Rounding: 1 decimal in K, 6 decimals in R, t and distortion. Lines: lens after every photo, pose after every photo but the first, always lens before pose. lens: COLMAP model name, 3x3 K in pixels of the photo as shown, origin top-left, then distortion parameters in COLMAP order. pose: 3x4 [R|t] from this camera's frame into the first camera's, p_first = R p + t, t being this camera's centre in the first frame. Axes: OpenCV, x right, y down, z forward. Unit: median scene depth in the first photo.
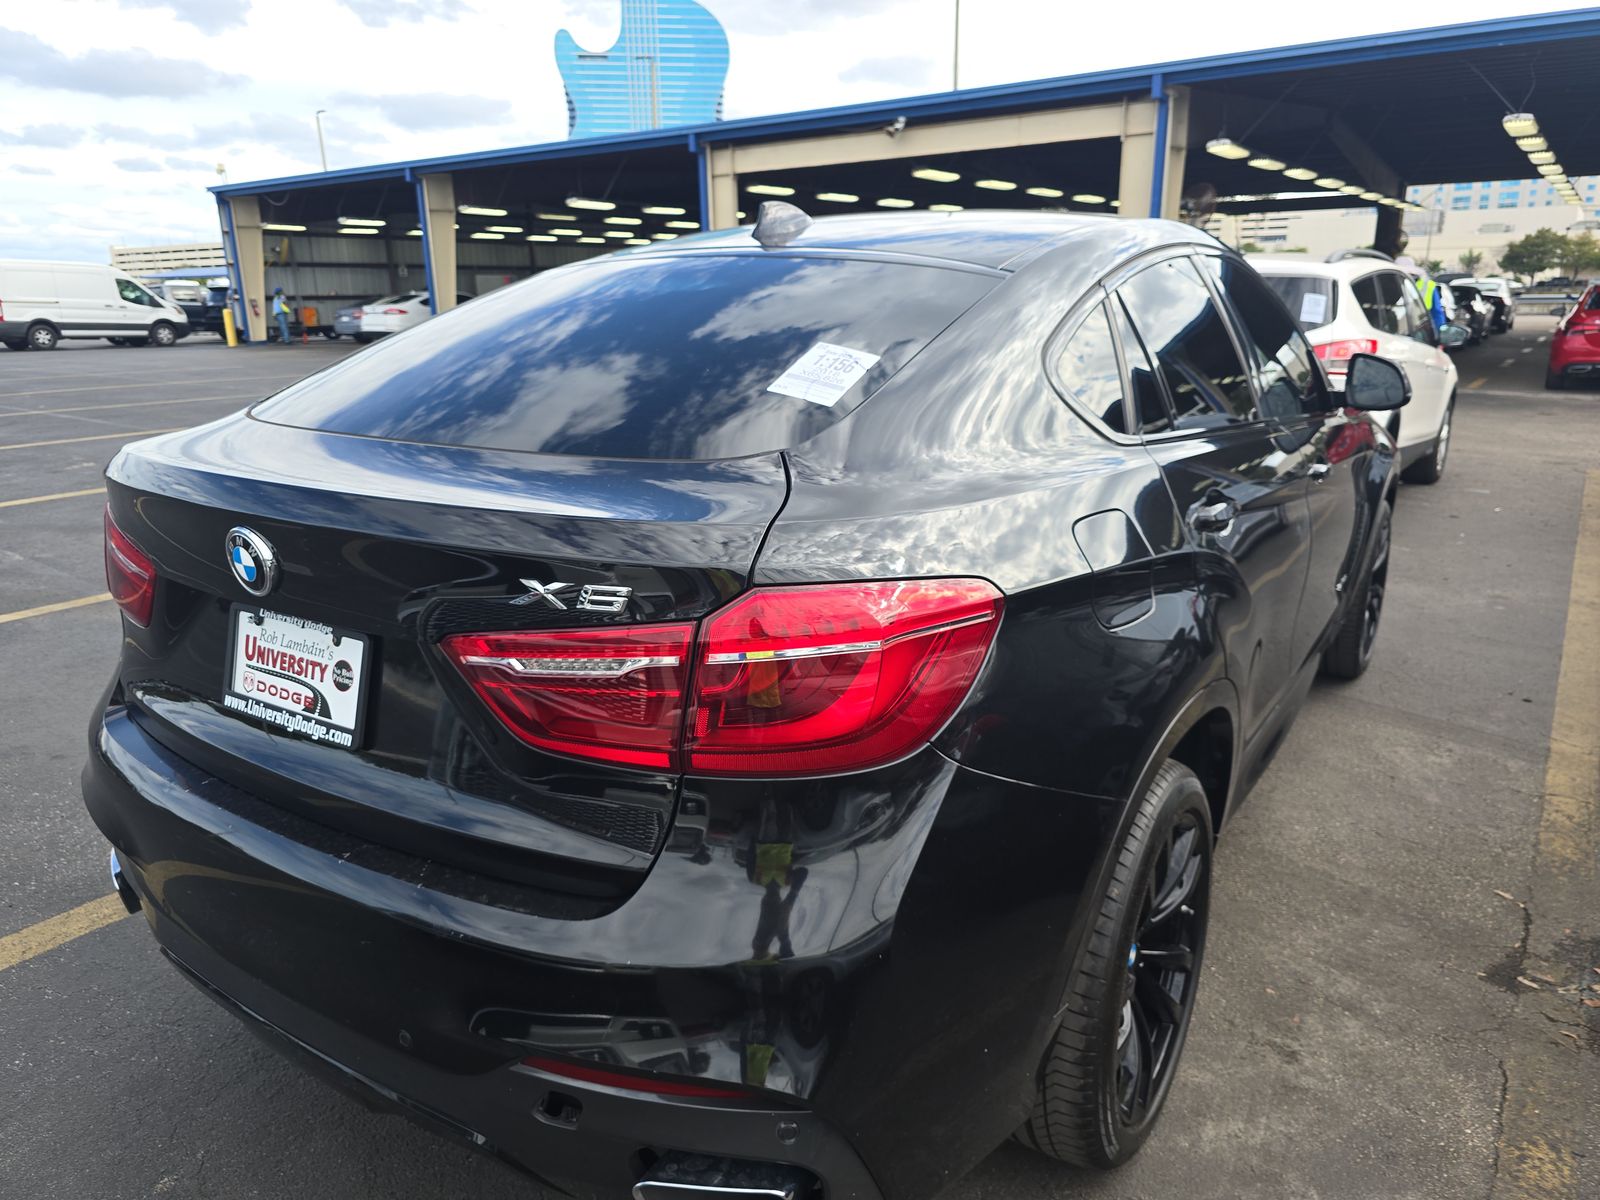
lens RADIAL K [[1070.6, 0, 800.0], [0, 1070.6, 600.0], [0, 0, 1]] dist [0.010023, -0.020788]
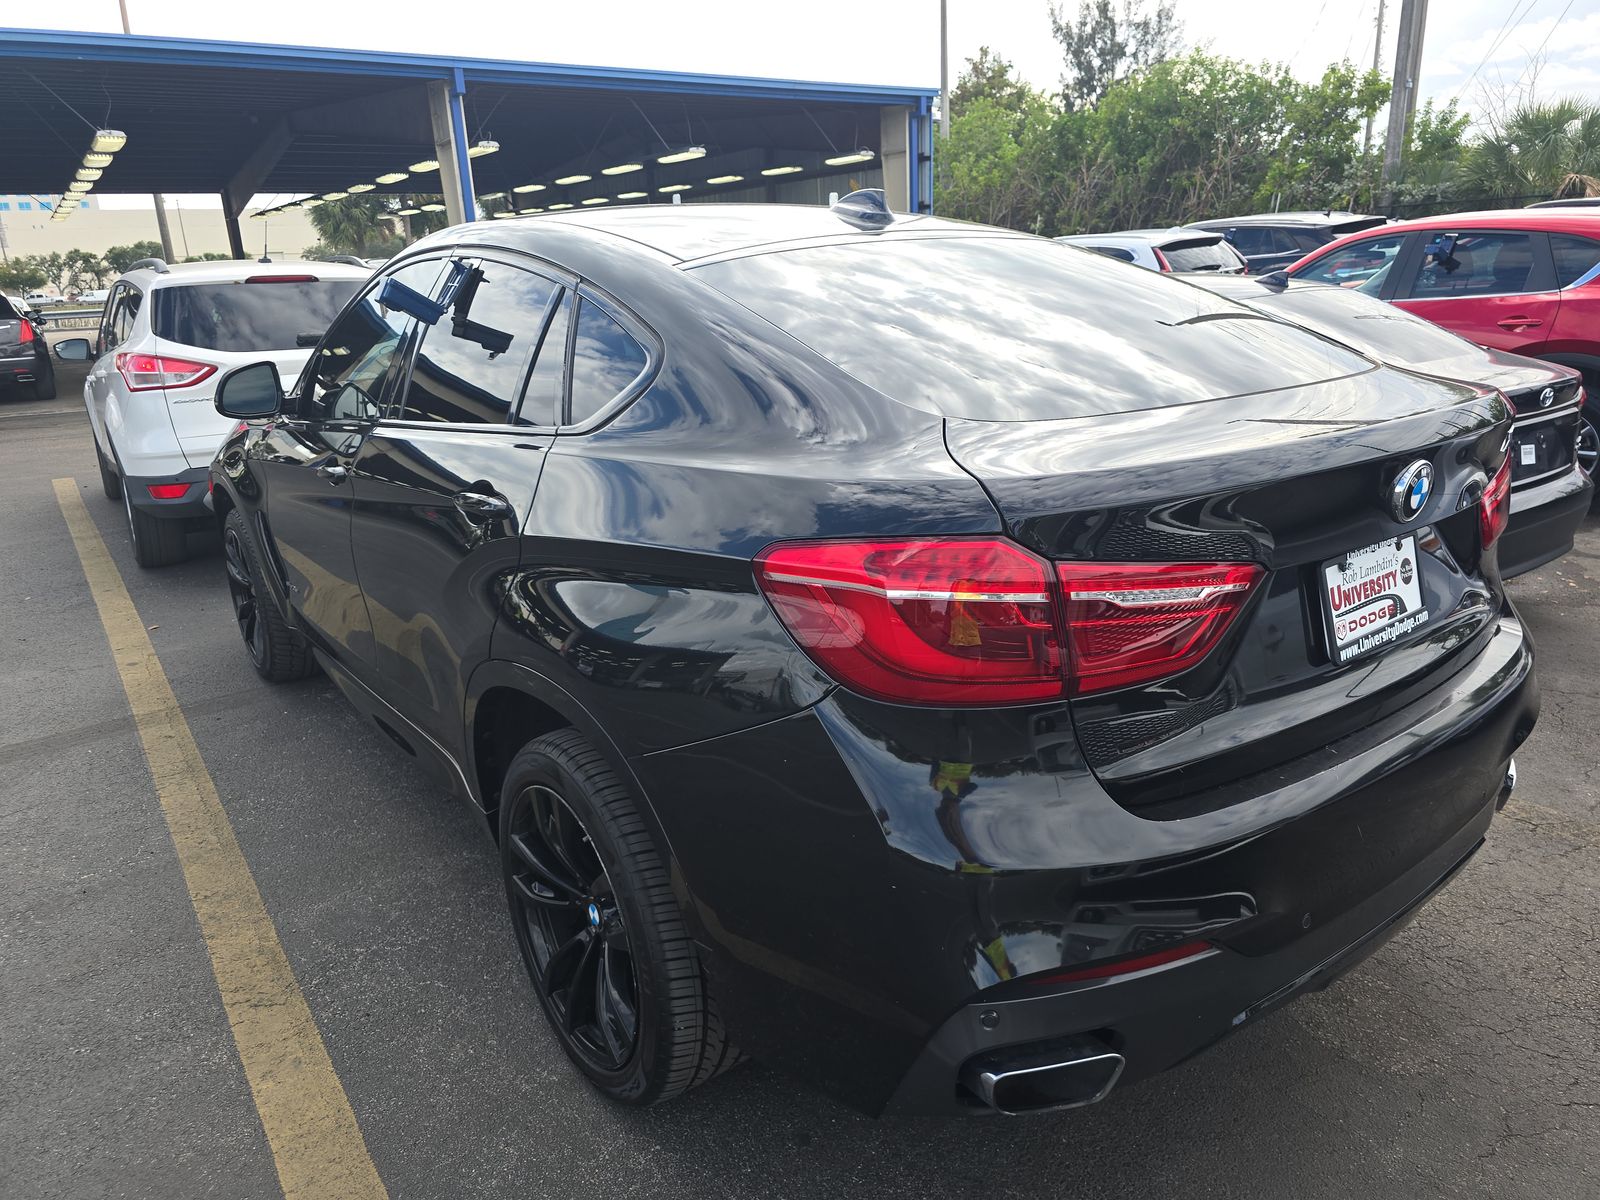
lens RADIAL K [[1070.6, 0, 800.0], [0, 1070.6, 600.0], [0, 0, 1]] dist [0.010023, -0.020788]
pose [[0.345032, -0.278868, 0.896206, -0.739175], [0.294249, 0.938845, 0.178853, -0.132991], [-0.891275, 0.201998, 0.405988, 0.475311]]
